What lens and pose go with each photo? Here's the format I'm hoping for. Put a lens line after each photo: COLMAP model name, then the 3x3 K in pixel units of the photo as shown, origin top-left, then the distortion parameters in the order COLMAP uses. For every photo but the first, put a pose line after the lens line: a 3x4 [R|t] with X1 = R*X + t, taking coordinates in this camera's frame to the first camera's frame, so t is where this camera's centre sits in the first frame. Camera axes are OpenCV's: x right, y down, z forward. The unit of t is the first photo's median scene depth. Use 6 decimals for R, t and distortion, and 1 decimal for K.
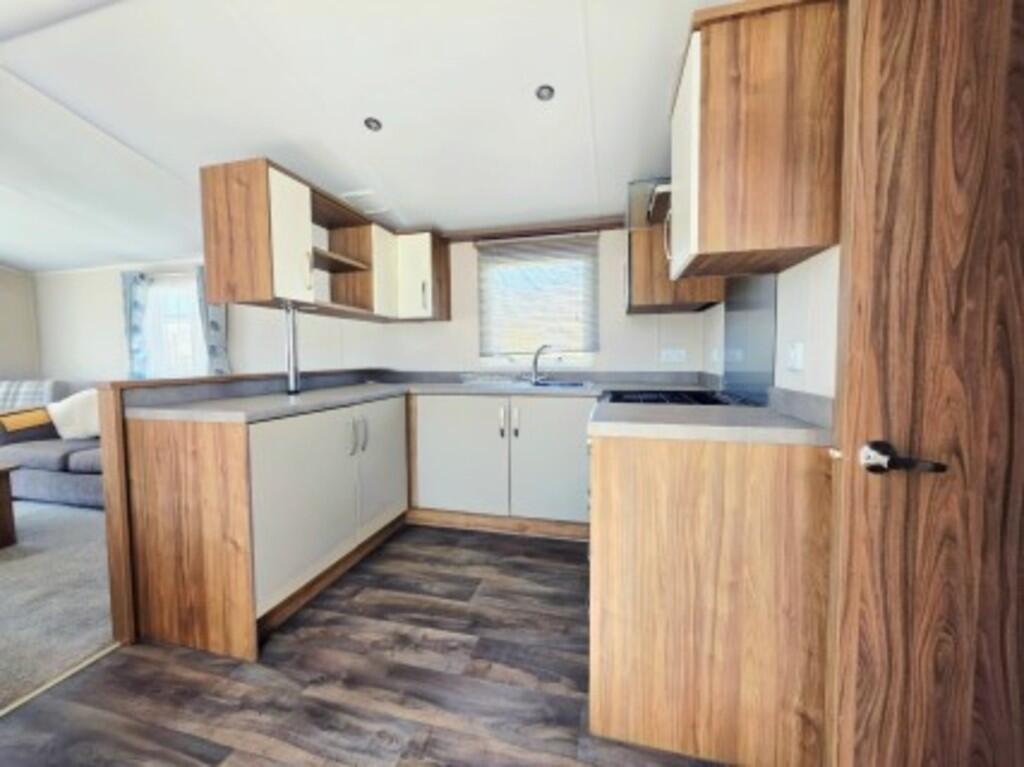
lens RADIAL K [[409.1, 0, 512.0], [0, 409.1, 383.5], [0, 0, 1]] dist [-0.009748, 0.000223]
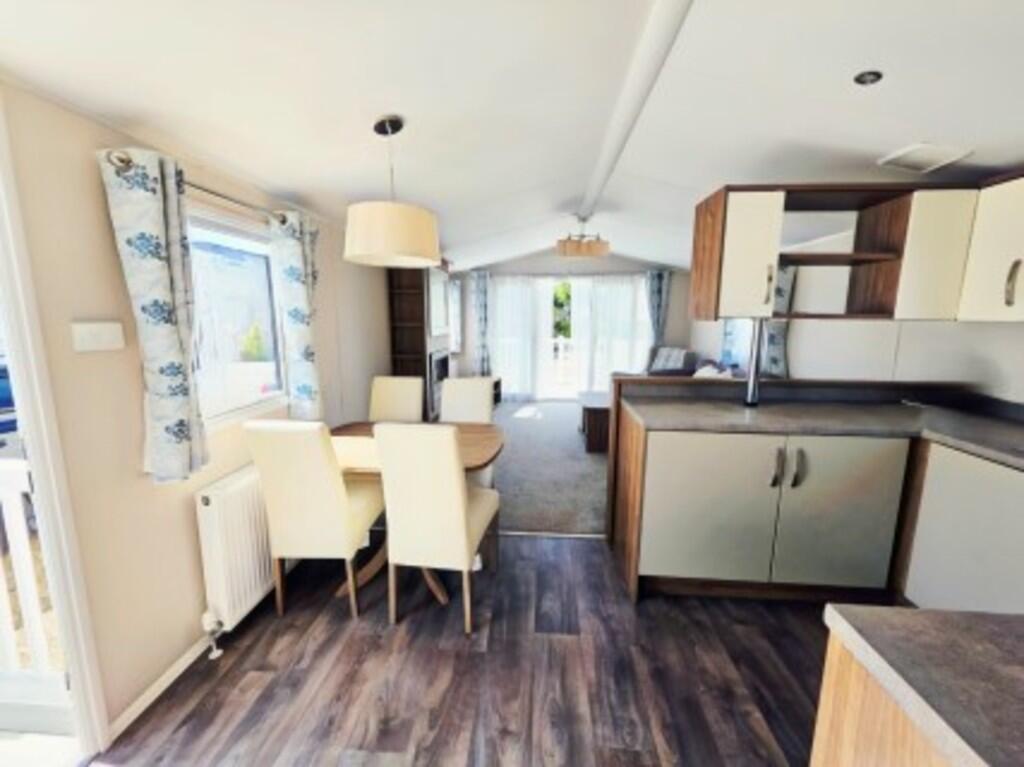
lens RADIAL K [[414.9, 0, 512.0], [0, 414.9, 383.5], [0, 0, 1]] dist [0.017683, 0.000137]
pose [[0.179040, 0.173413, -0.968438, 0.449925], [-0.074581, 0.983903, 0.162394, -0.193838], [0.981011, 0.043152, 0.189092, 0.286588]]
